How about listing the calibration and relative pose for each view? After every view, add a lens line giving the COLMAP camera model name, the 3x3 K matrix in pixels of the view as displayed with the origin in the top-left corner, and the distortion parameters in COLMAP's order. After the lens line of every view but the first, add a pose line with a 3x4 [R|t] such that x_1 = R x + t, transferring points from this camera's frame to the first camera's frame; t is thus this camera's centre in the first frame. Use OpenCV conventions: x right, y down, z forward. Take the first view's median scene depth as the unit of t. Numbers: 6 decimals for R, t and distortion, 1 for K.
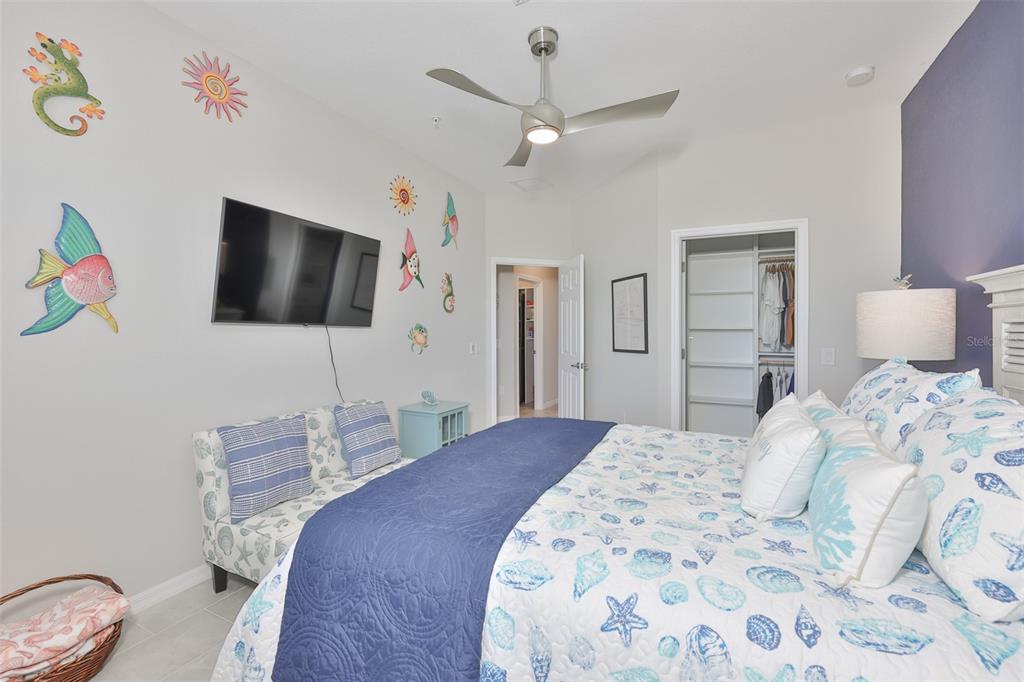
lens RADIAL K [[430.8, 0, 513.8], [0, 430.8, 330.0], [0, 0, 1]] dist [-0.001529, -0.000151]
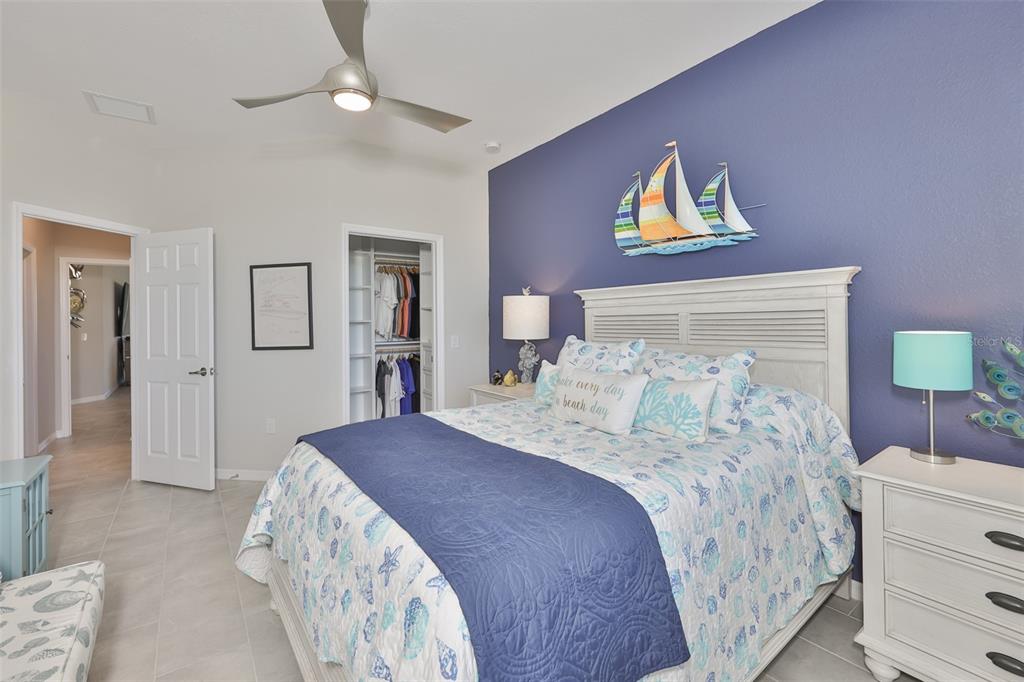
lens RADIAL K [[437.4, 0, 509.5], [0, 437.4, 319.8], [0, 0, 1]] dist [-0.008090, 0.000222]
pose [[0.464313, -0.004605, 0.885659, -0.348128], [0.013860, 0.999902, -0.002067, -0.000727], [-0.885563, 0.013235, 0.464331, 0.192090]]
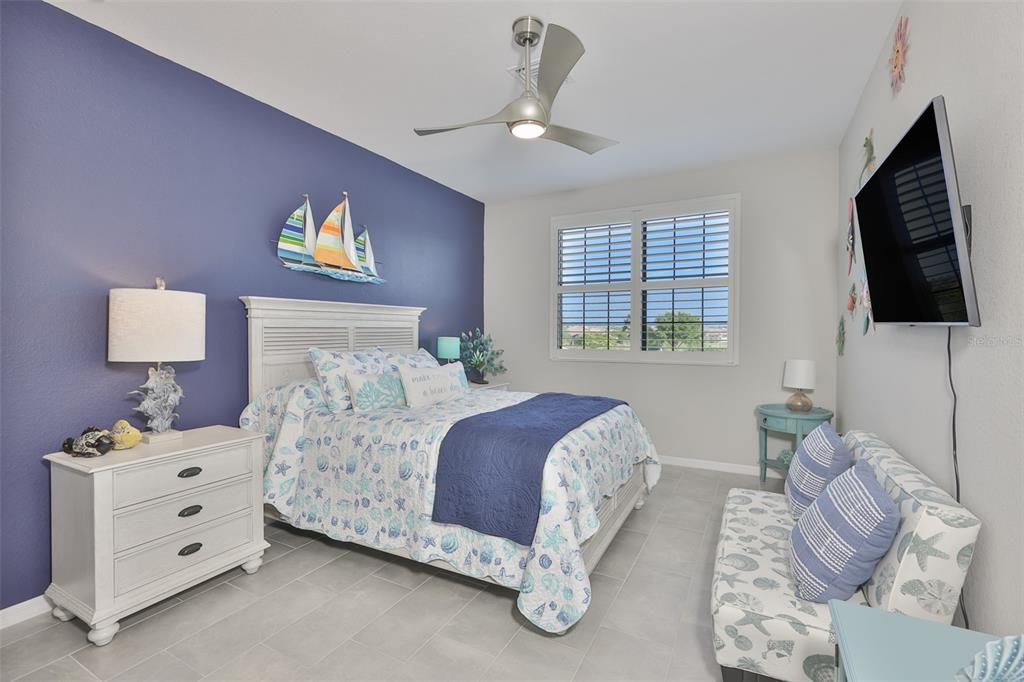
lens RADIAL K [[442.6, 0, 510.6], [0, 442.6, 343.7], [0, 0, 1]] dist [-0.000399, 0.000138]
pose [[-0.998519, 0.001092, 0.054391, 0.029164], [0.002664, 0.999581, 0.028829, -0.000291], [-0.054337, 0.028931, -0.998103, 1.220104]]
